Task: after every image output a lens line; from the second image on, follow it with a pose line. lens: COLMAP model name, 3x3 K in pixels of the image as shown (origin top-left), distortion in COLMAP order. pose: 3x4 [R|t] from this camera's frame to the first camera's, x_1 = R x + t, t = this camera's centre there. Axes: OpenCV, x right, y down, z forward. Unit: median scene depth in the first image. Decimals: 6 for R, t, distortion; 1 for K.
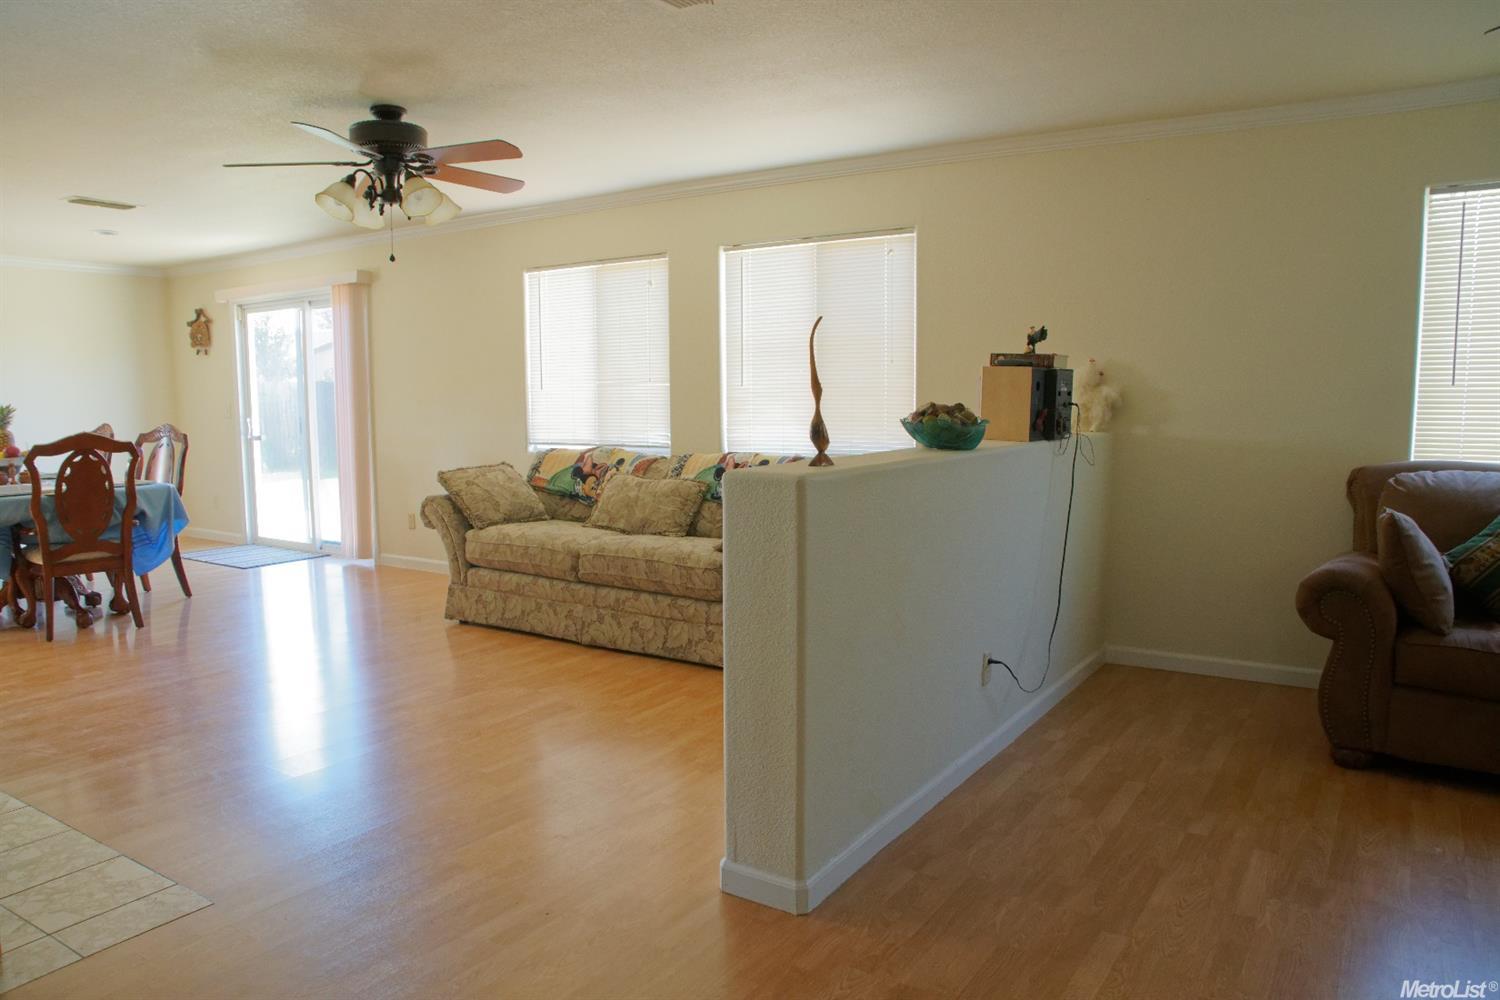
lens RADIAL K [[1042.9, 0, 762.1], [0, 1042.9, 508.6], [0, 0, 1]] dist [-0.157765, 0.117486]
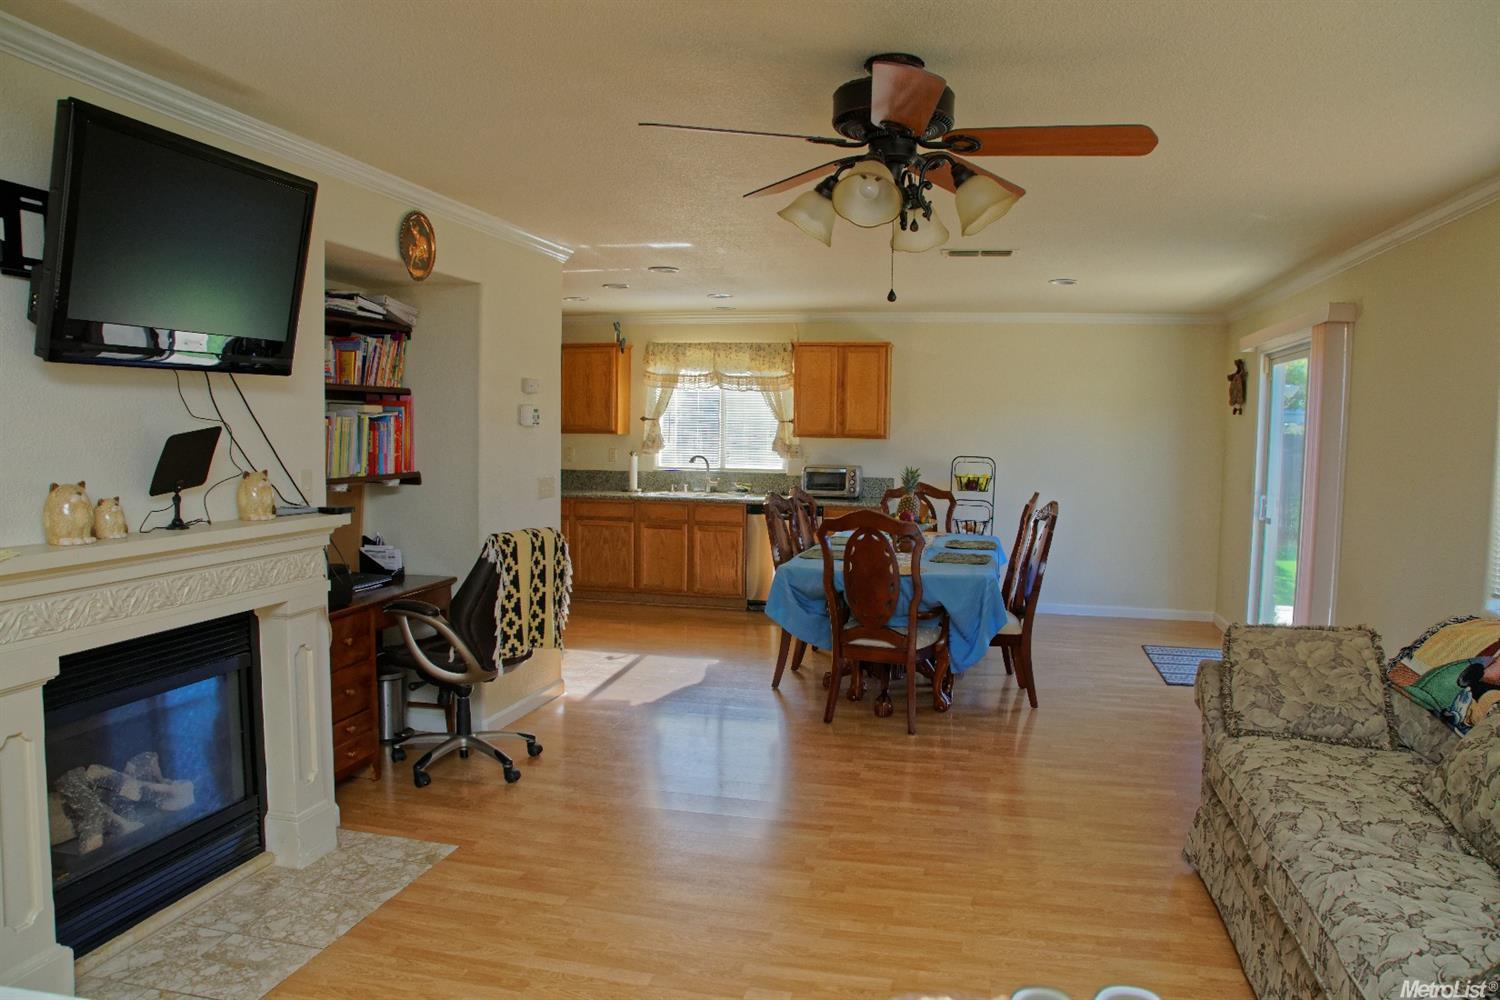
lens RADIAL K [[1042.9, 0, 762.1], [0, 1042.9, 508.6], [0, 0, 1]] dist [-0.157765, 0.117486]
pose [[0.339767, 0.087679, -0.936414, 0.150439], [-0.125417, 0.990977, 0.047282, -0.094670], [0.932110, 0.101377, 0.347698, 0.496066]]
